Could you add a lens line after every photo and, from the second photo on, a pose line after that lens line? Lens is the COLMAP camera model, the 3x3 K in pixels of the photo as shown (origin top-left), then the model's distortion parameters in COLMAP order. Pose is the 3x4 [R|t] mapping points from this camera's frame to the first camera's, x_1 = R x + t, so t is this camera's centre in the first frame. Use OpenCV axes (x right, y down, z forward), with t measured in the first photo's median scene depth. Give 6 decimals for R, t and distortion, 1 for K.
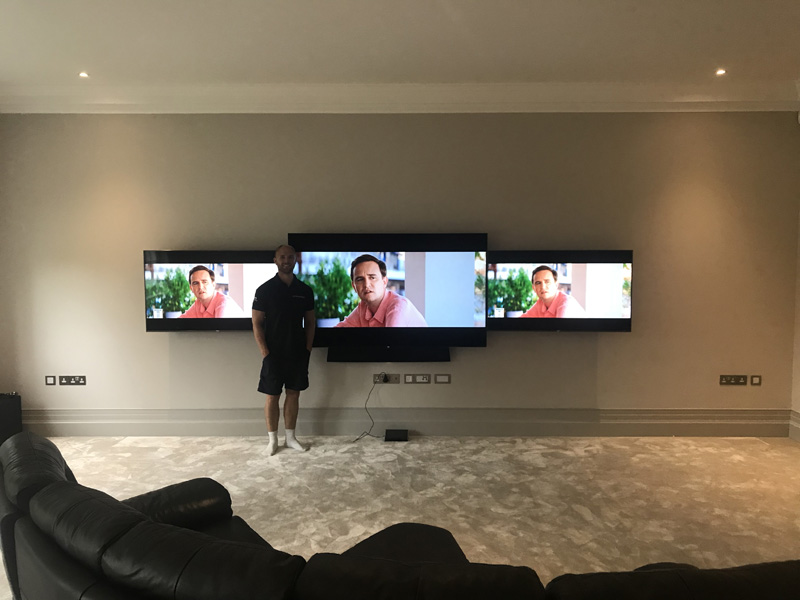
lens RADIAL K [[640.6, 0, 393.9], [0, 640.6, 298.3], [0, 0, 1]] dist [0.025204, -0.030504]
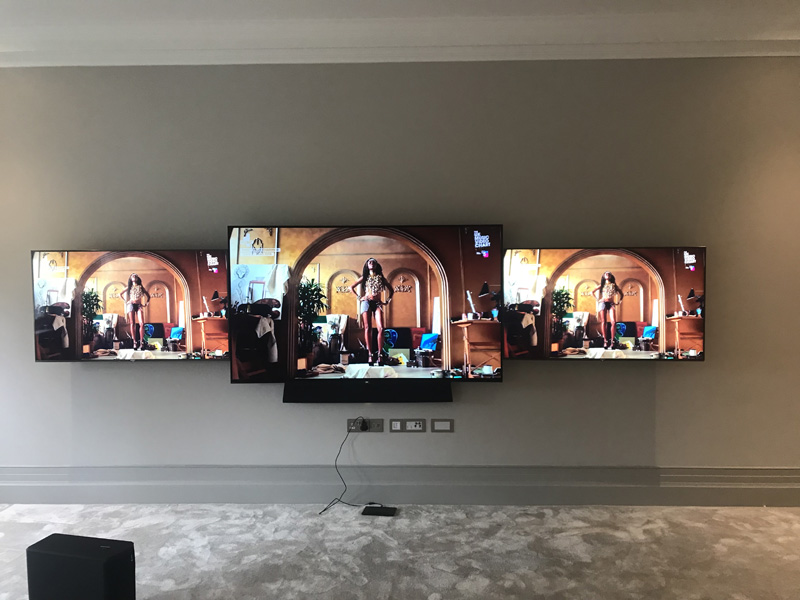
lens RADIAL K [[640.6, 0, 403.1], [0, 640.6, 327.2], [0, 0, 1]] dist [0.025204, -0.030504]
pose [[0.999995, -0.002590, -0.002046, 0.036115], [0.002624, 0.999854, 0.016883, 0.001999], [0.002002, -0.016888, 0.999855, 0.298538]]
